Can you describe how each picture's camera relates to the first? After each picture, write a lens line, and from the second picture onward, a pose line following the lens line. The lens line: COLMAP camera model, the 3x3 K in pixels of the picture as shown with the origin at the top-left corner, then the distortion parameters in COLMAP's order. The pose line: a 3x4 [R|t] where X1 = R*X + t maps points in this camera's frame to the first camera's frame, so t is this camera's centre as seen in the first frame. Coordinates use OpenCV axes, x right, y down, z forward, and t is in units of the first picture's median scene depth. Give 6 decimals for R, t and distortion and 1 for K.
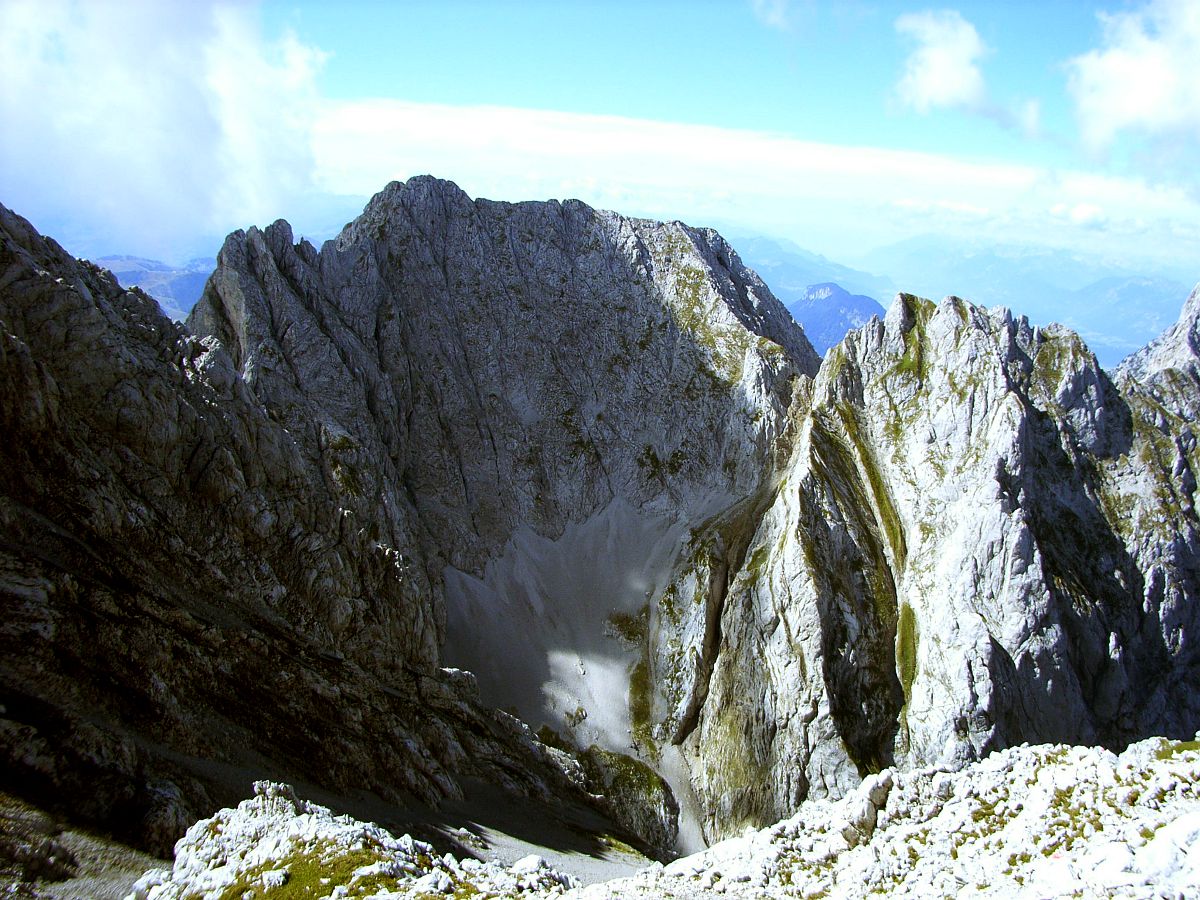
lens RADIAL K [[1045.5, 0, 654.9], [0, 1045.5, 462.7], [0, 0, 1]] dist [-0.140240, 0.121076]
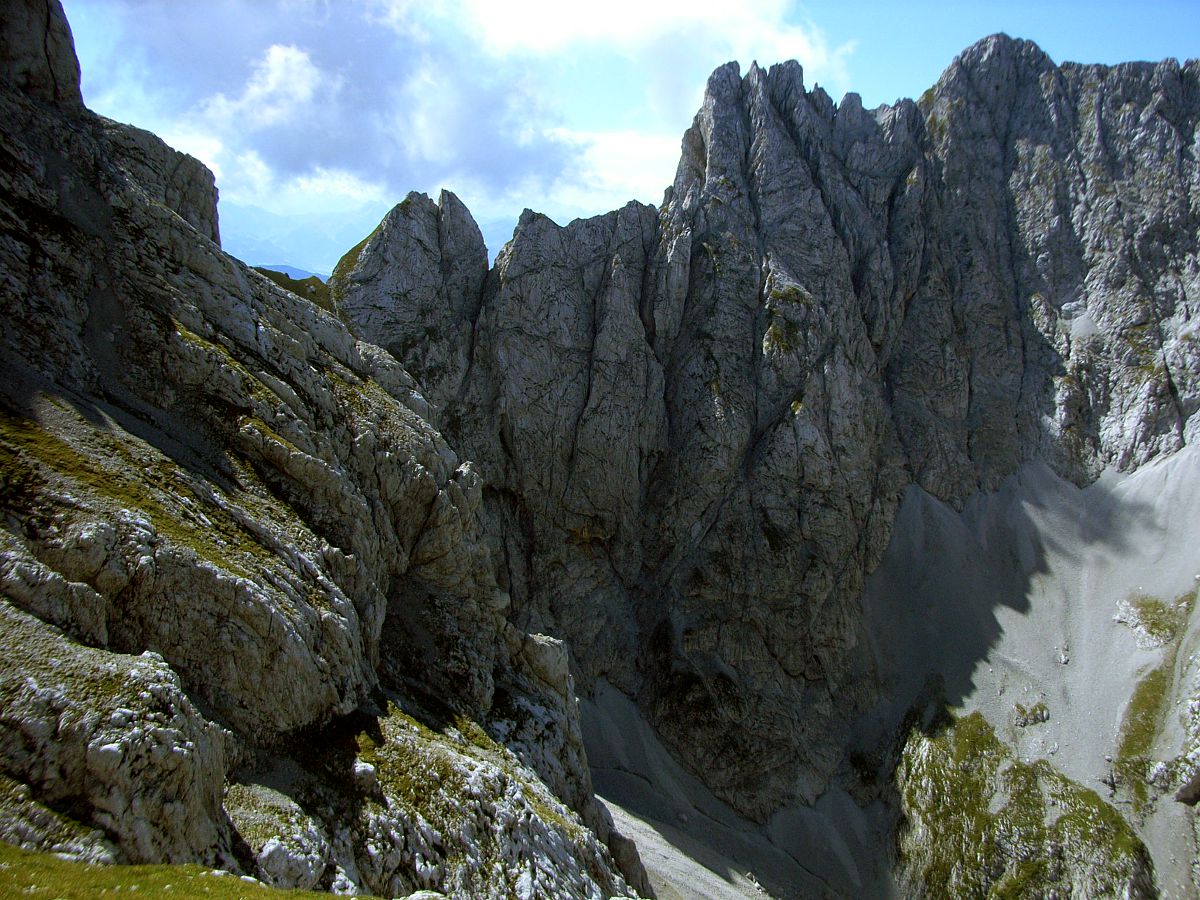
lens RADIAL K [[1045.5, 0, 654.9], [0, 1045.5, 462.7], [0, 0, 1]] dist [-0.140240, 0.121076]
pose [[0.793097, 0.129897, -0.595083, 0.093909], [-0.156334, 0.987678, 0.007241, 0.104431], [0.588691, 0.087289, 0.803632, 0.274294]]
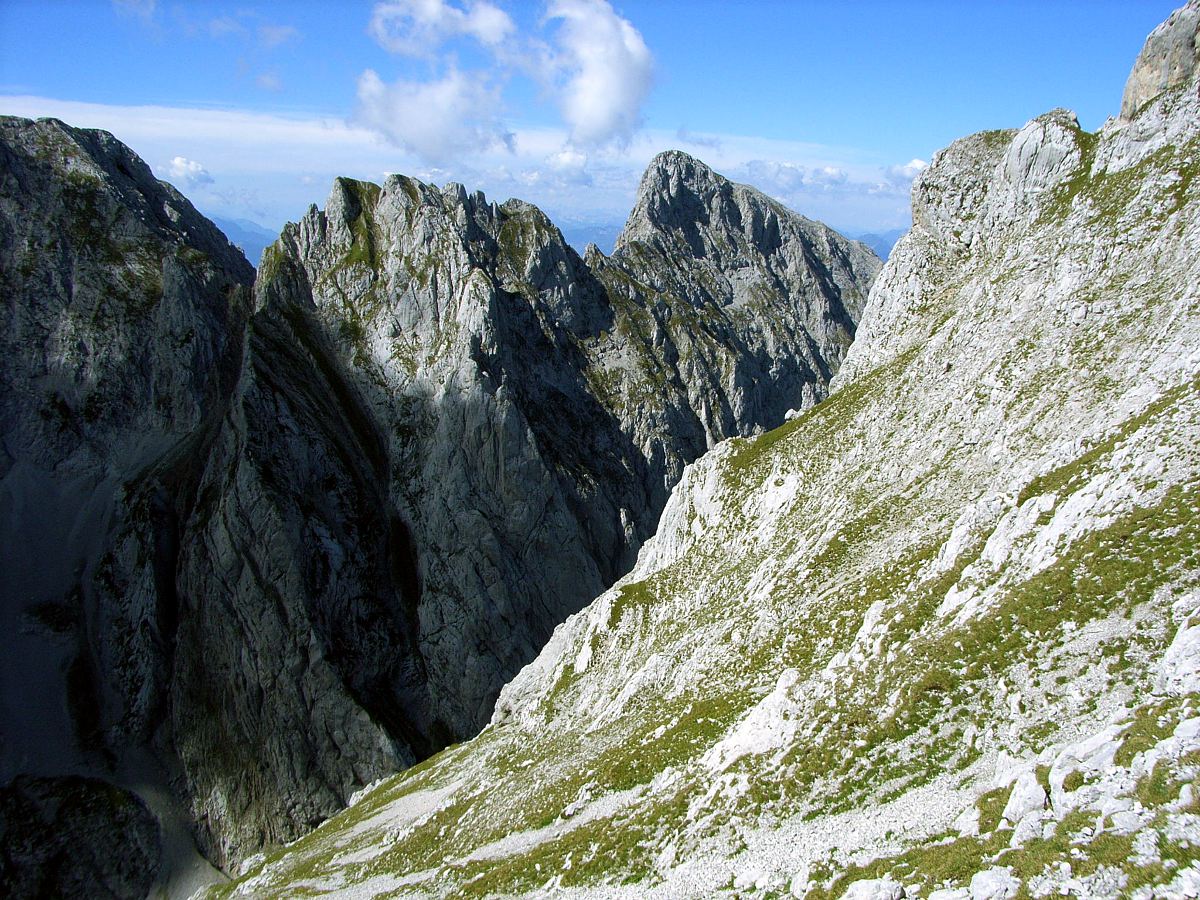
lens RADIAL K [[1045.5, 0, 654.9], [0, 1045.5, 462.7], [0, 0, 1]] dist [-0.140240, 0.121076]
pose [[0.878102, -0.160415, 0.450782, 0.046346], [0.148105, 0.986981, 0.062725, 0.062614], [-0.454976, 0.011684, 0.890427, 0.120123]]
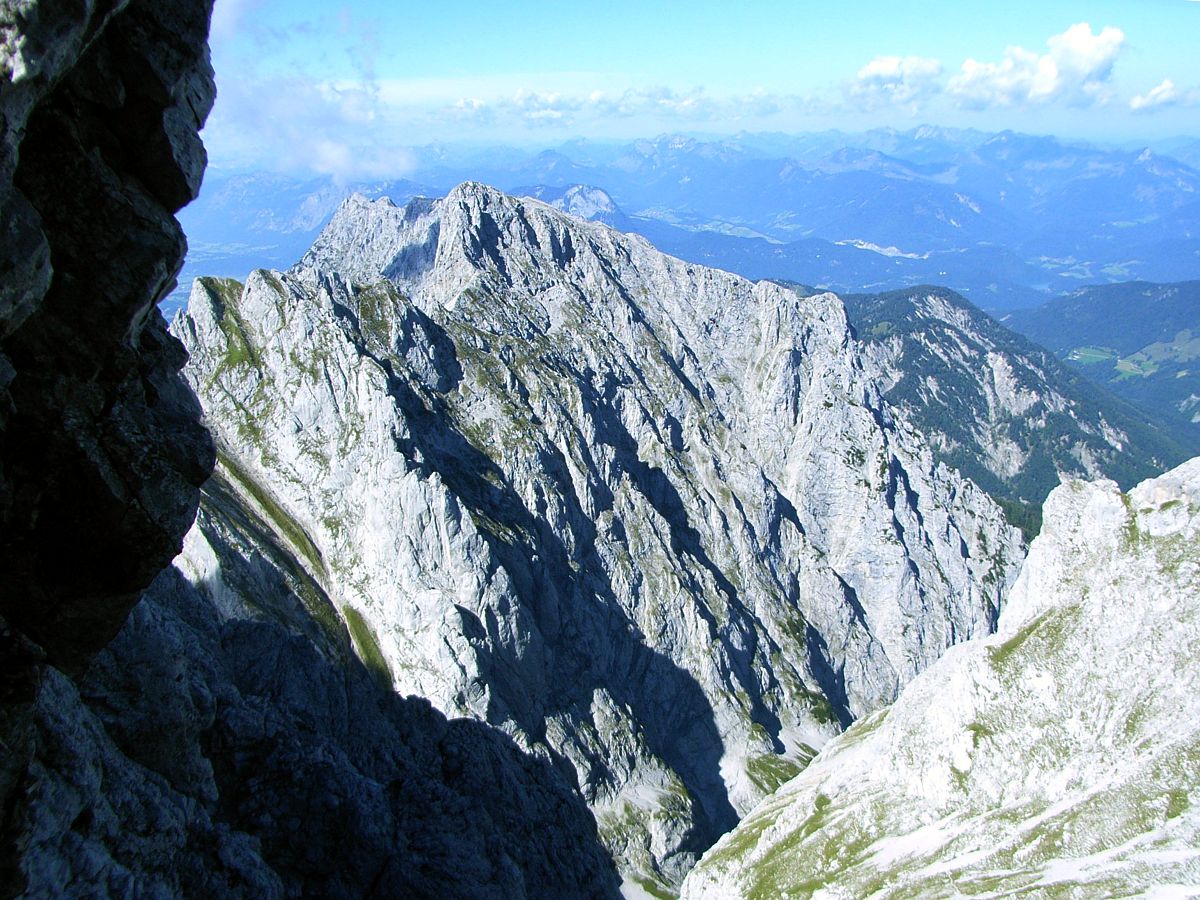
lens RADIAL K [[1133.1, 0, 637.7], [0, 1133.1, 474.7], [0, 0, 1]] dist [-0.092084, -0.004589]
pose [[0.703035, -0.317778, 0.636206, -0.163992], [0.269249, 0.946952, 0.175461, -0.076144], [-0.658215, 0.047943, 0.751302, 0.056665]]
